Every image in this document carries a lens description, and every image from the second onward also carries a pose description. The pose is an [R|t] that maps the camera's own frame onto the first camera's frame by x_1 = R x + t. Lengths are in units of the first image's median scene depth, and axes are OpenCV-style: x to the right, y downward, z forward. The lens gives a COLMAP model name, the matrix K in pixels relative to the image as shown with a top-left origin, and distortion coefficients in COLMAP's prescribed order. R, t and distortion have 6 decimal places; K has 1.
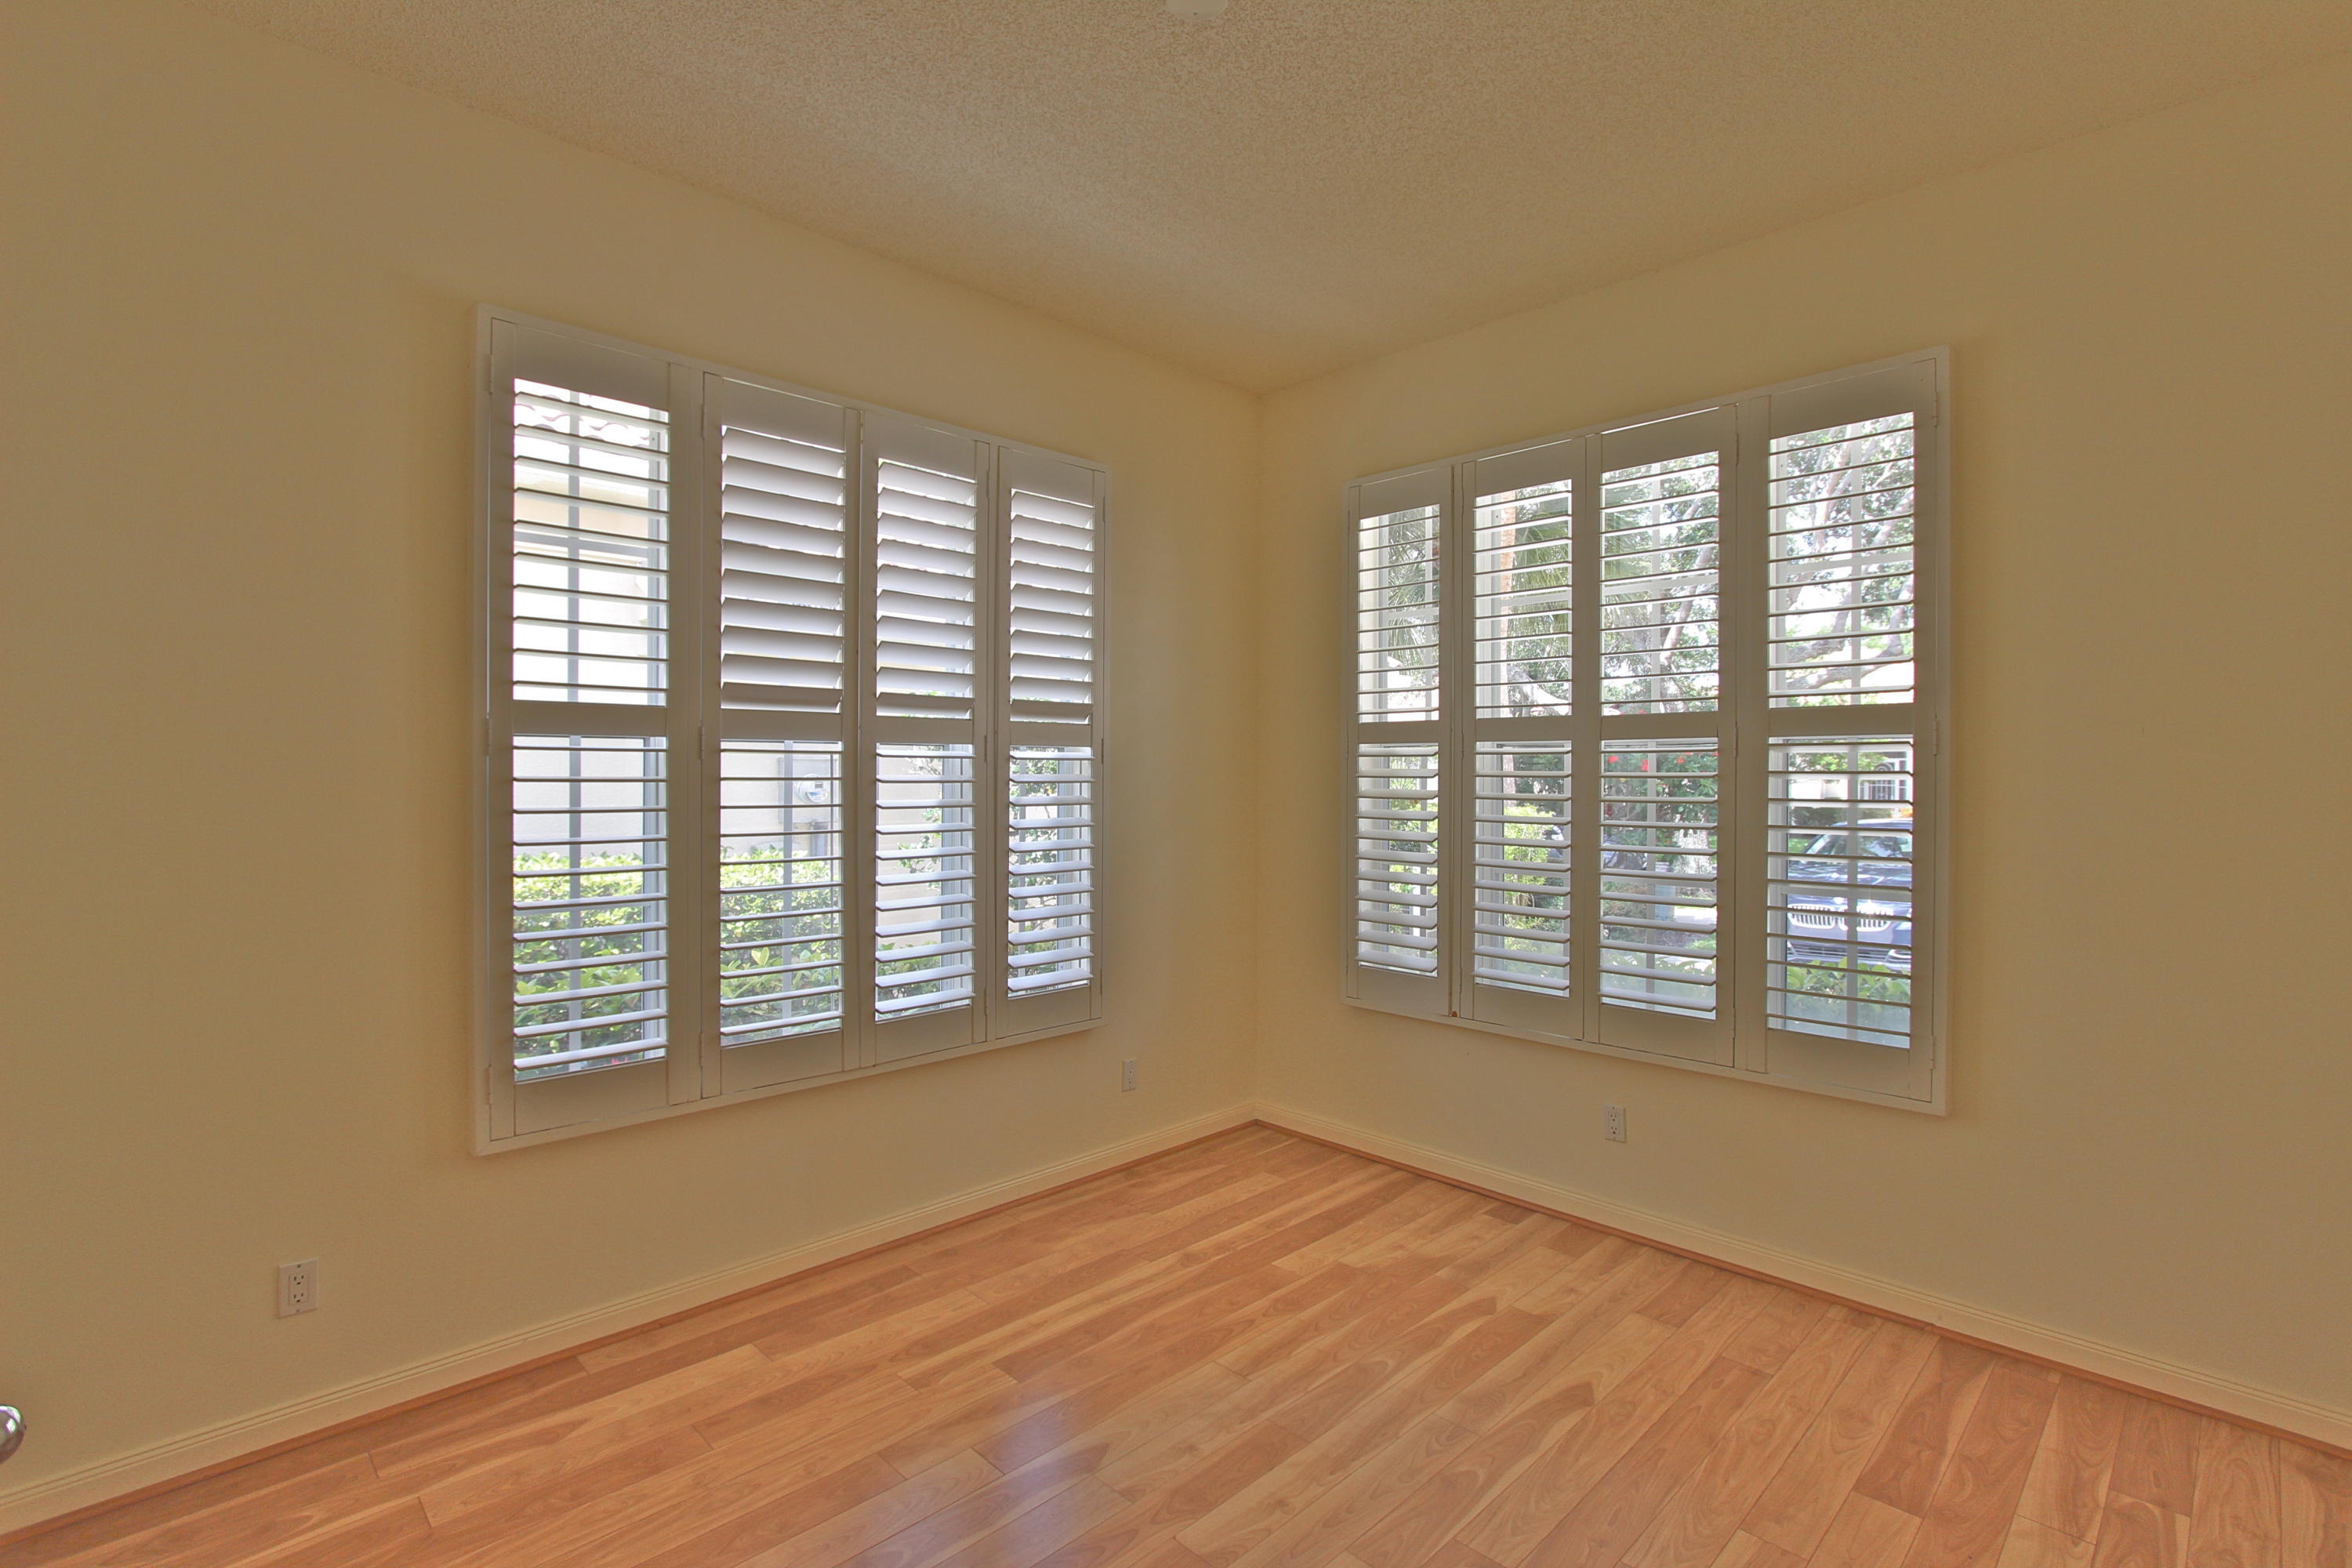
lens RADIAL K [[1087.2, 0, 1185.9], [0, 1087.2, 776.9], [0, 0, 1]] dist [-0.017460, 0.001315]
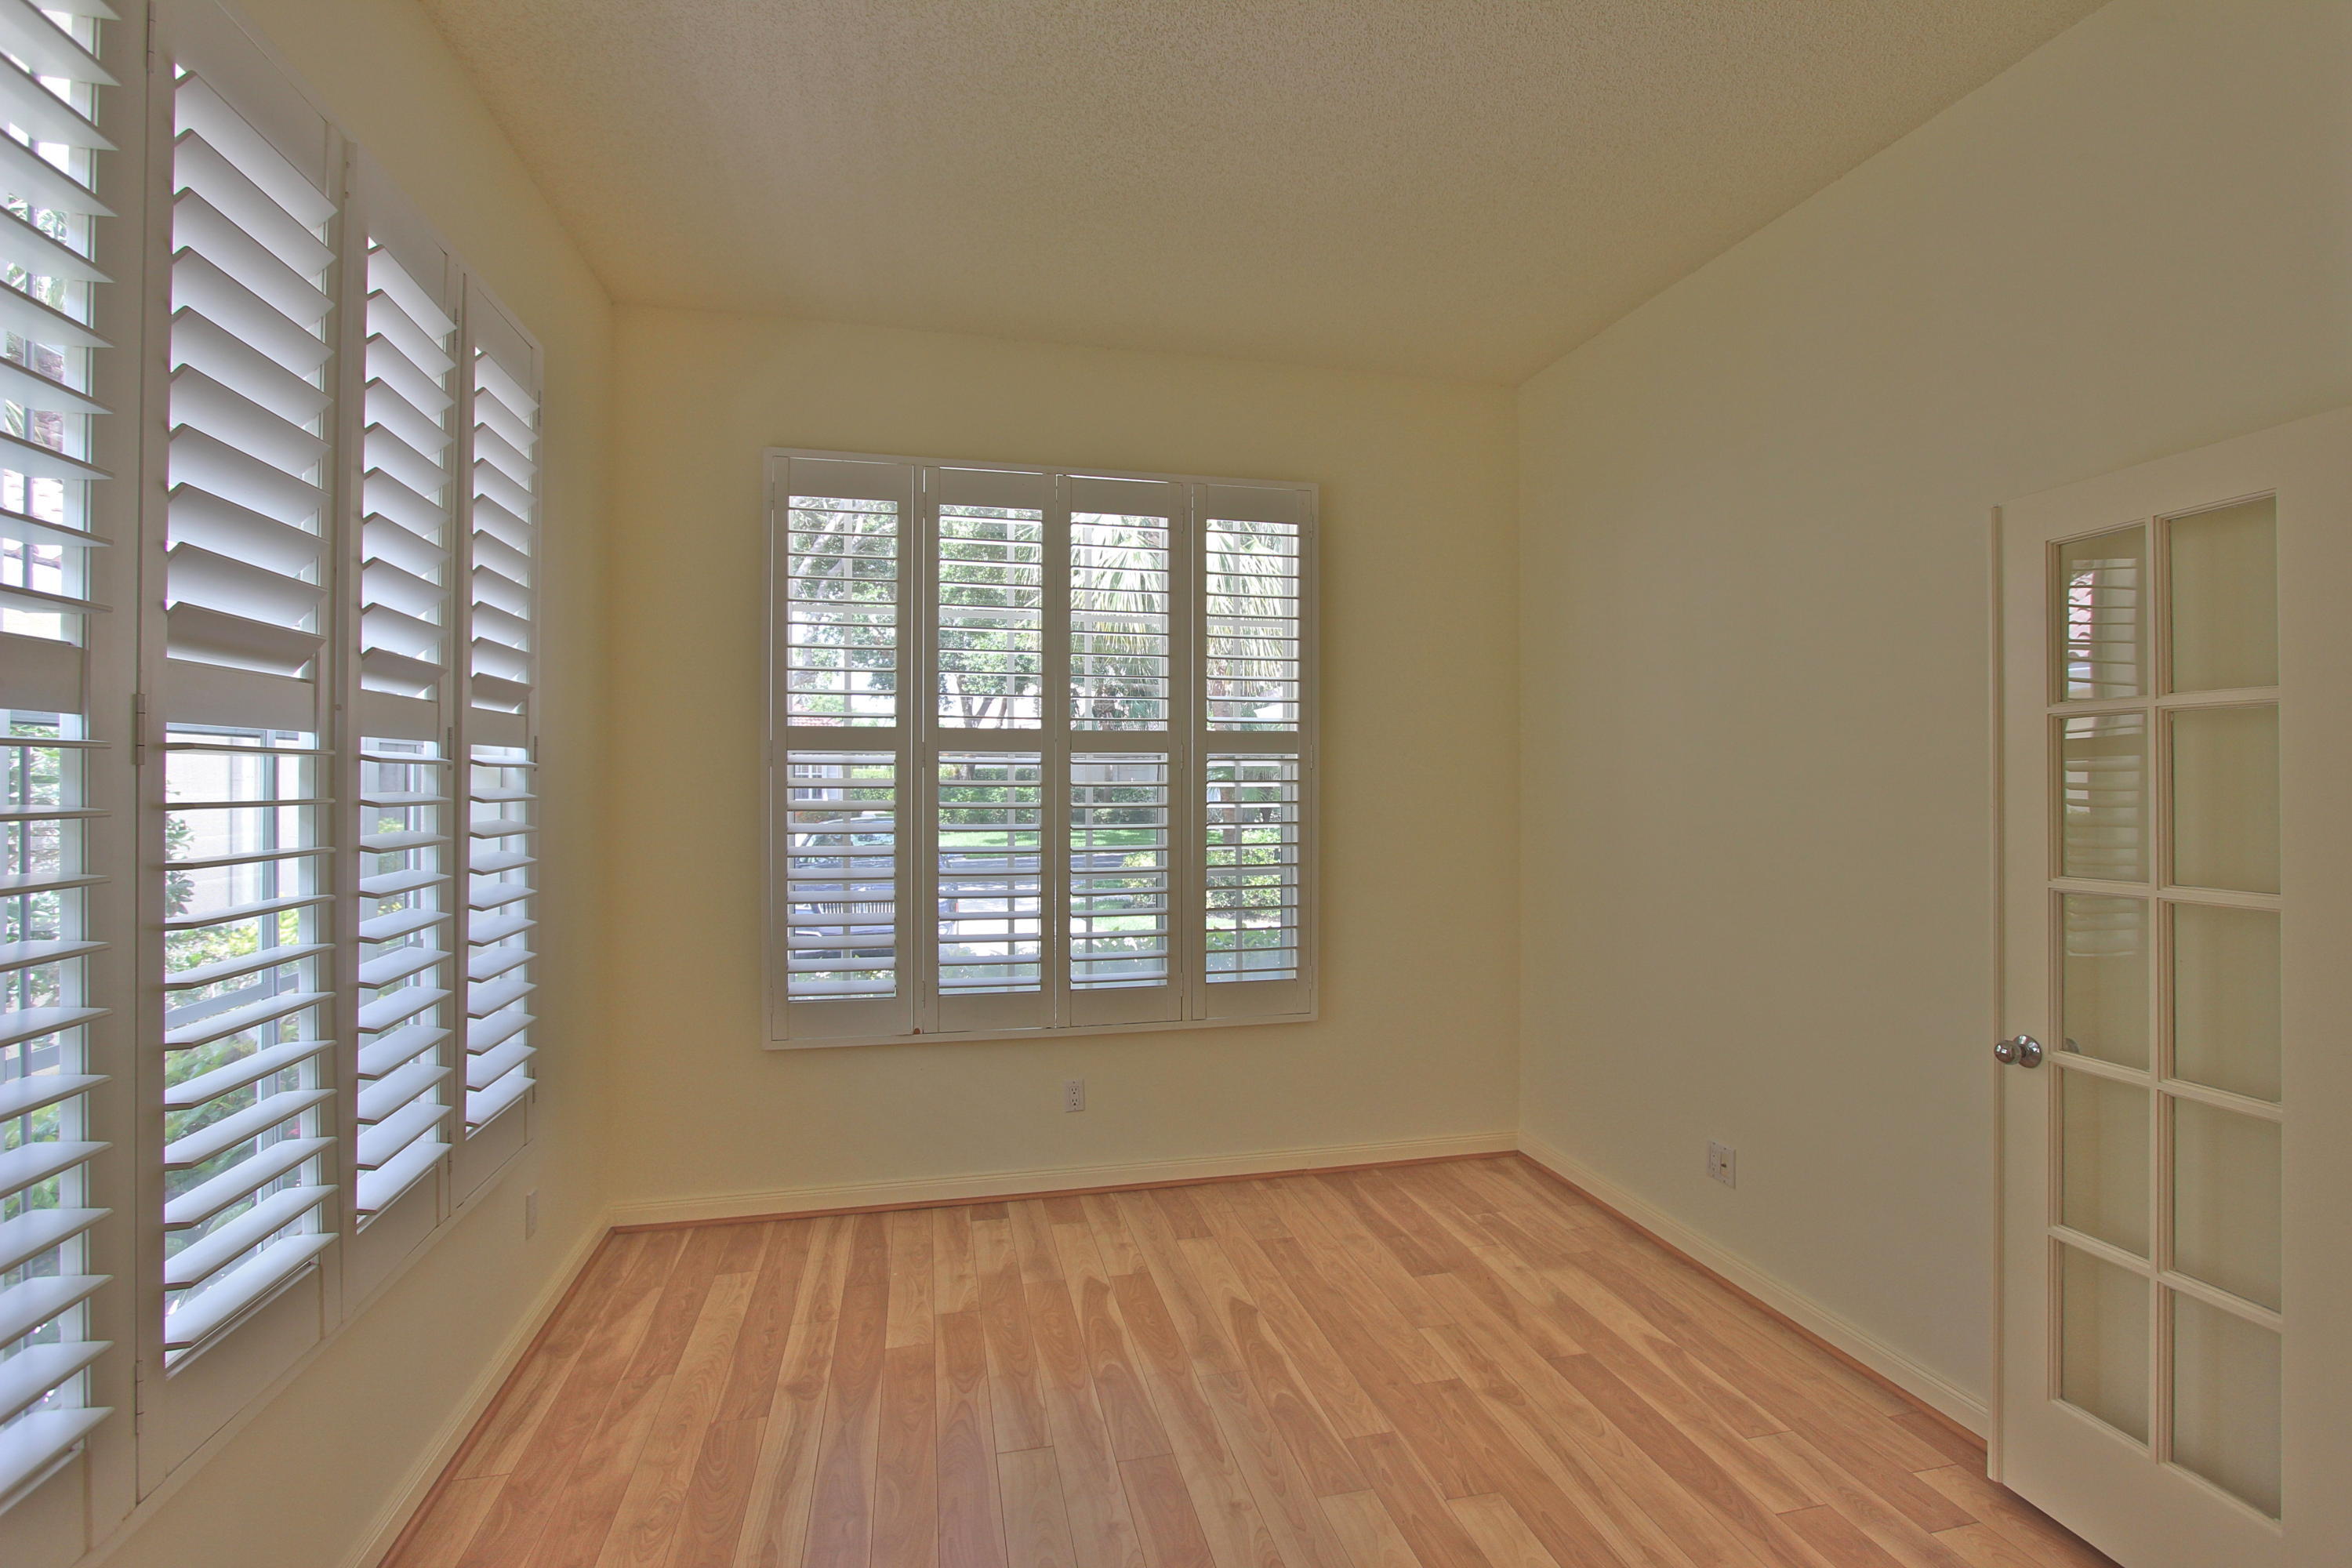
lens RADIAL K [[1087.2, 0, 1185.9], [0, 1087.2, 776.9], [0, 0, 1]] dist [-0.017460, 0.001315]
pose [[0.512912, -0.000422, 0.858441, -0.501341], [0.003183, 0.999994, -0.001410, -0.007665], [-0.858435, 0.003456, 0.512911, 0.319829]]
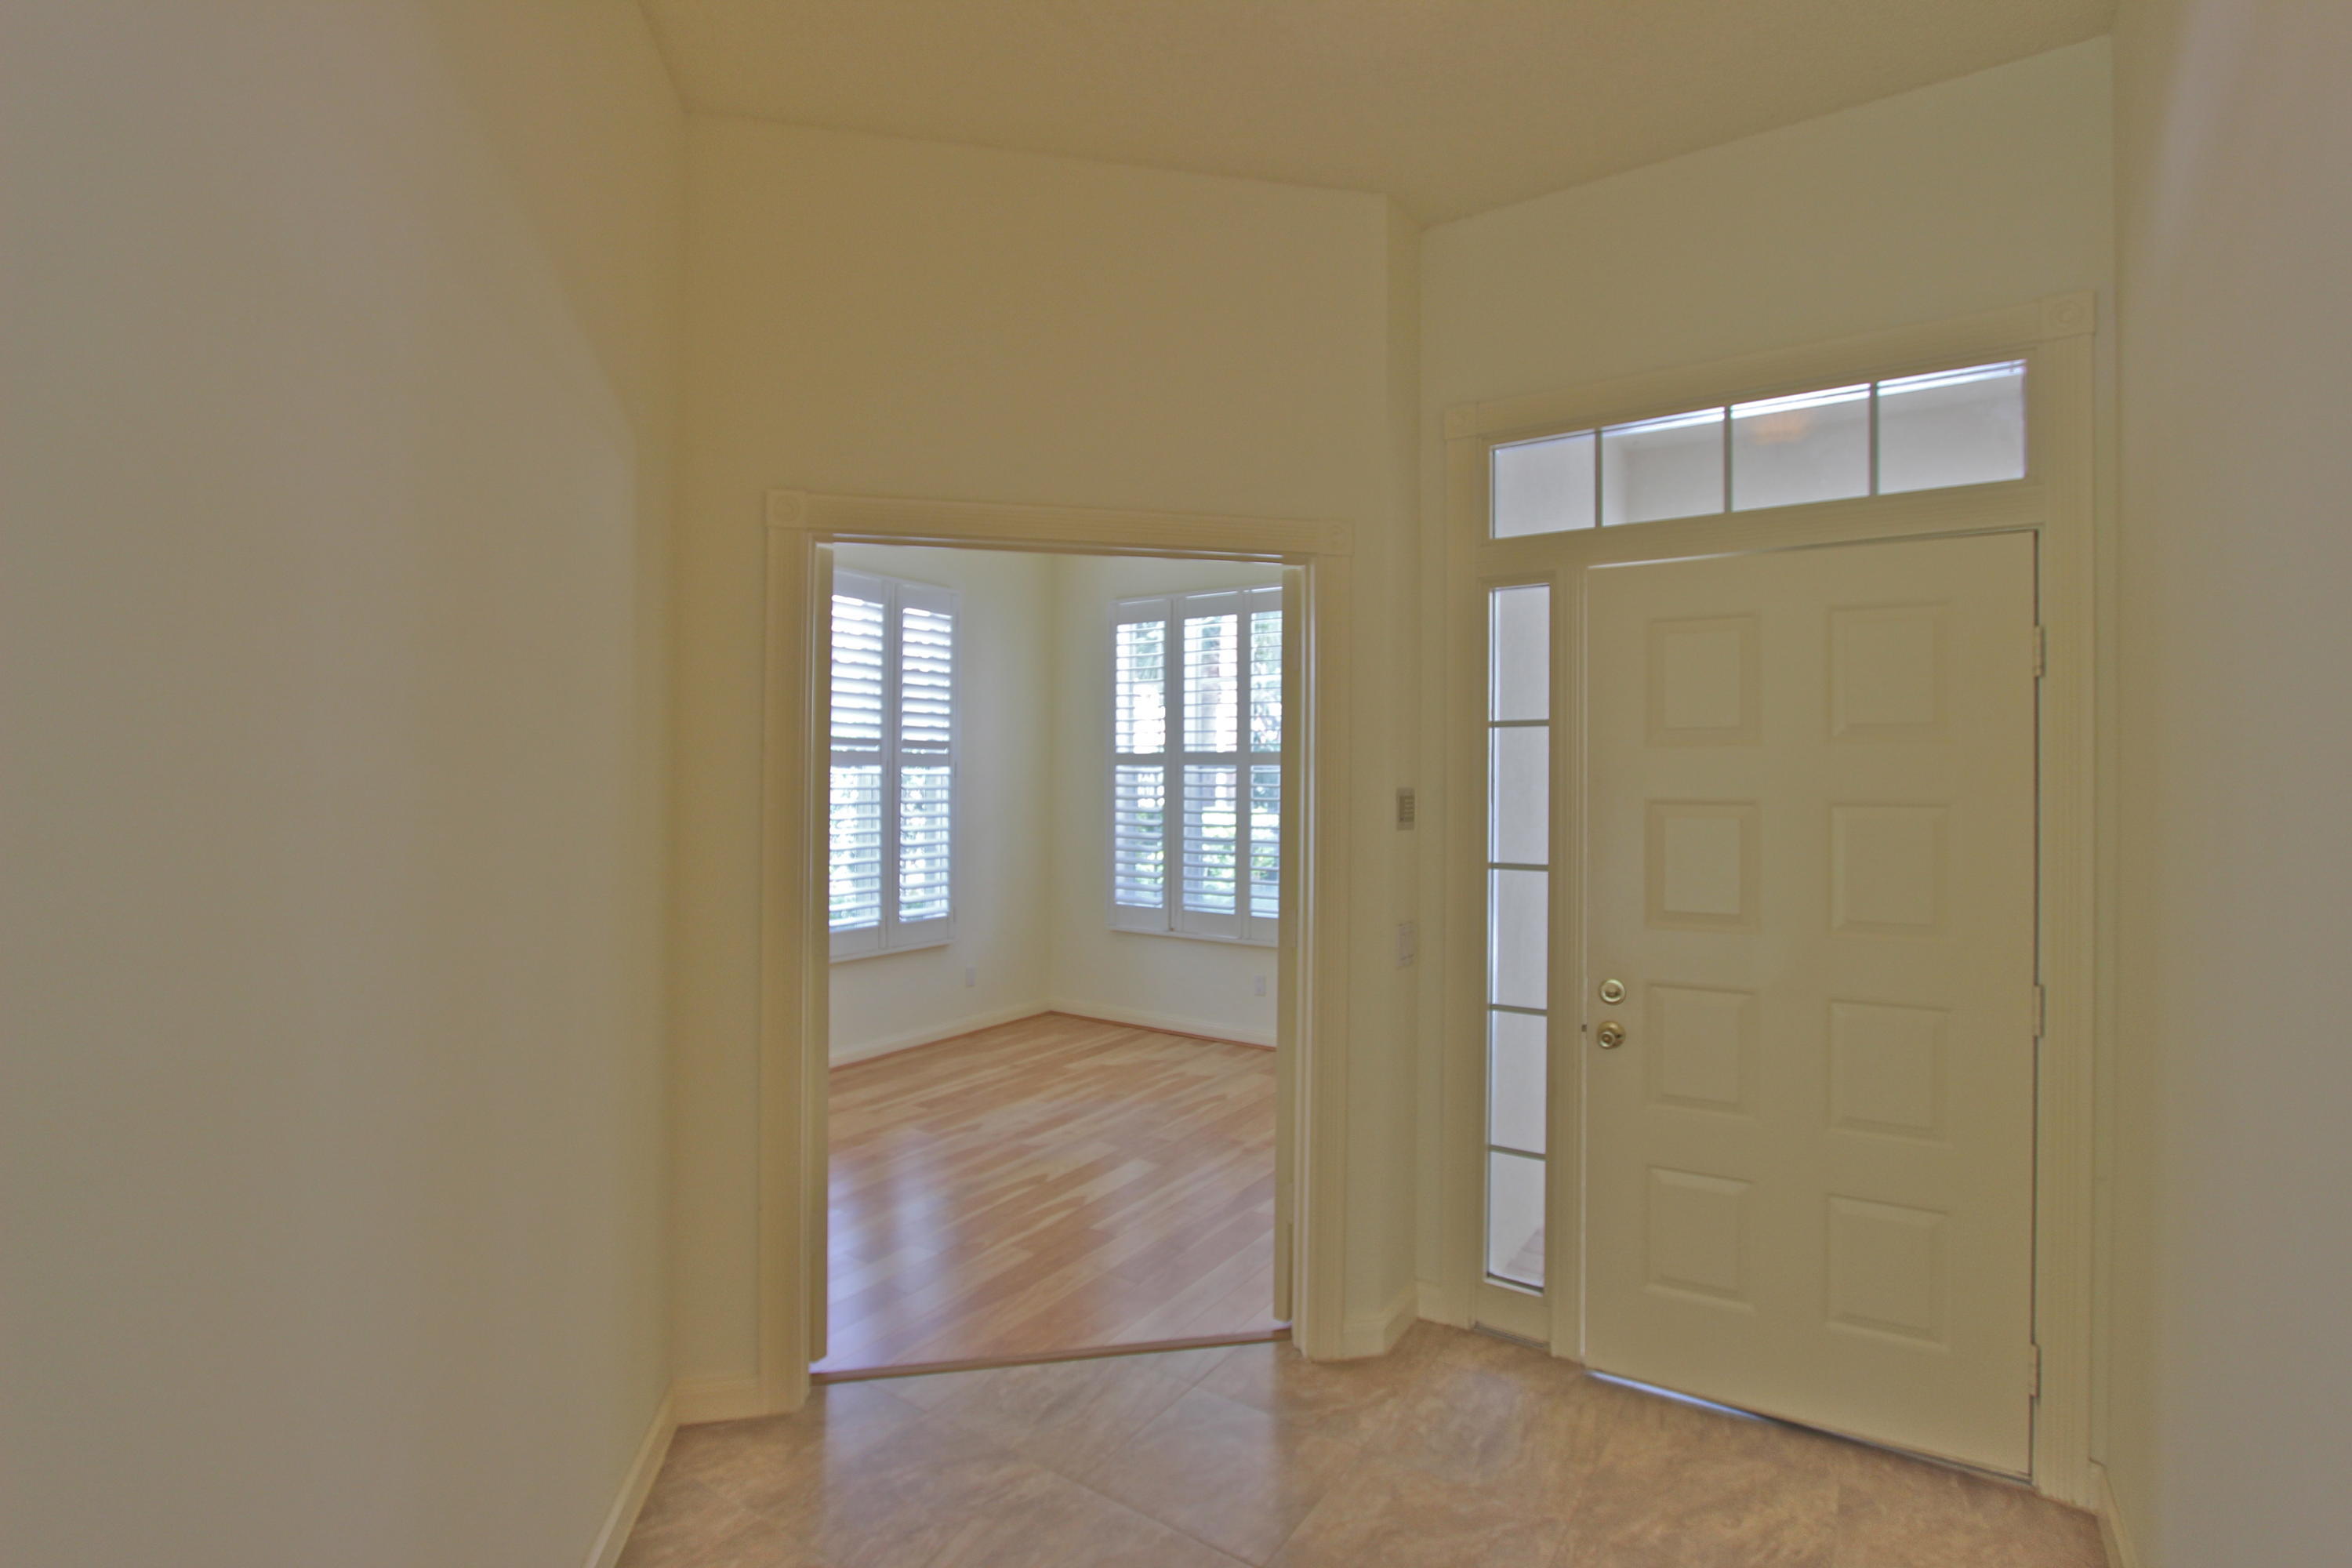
lens RADIAL K [[1087.2, 0, 1185.9], [0, 1087.2, 776.9], [0, 0, 1]] dist [-0.017460, 0.001315]
pose [[0.980172, 0.002509, 0.198133, -0.068319], [-0.000912, 0.999966, -0.008153, -0.000874], [-0.198147, 0.007811, 0.980141, -0.693290]]
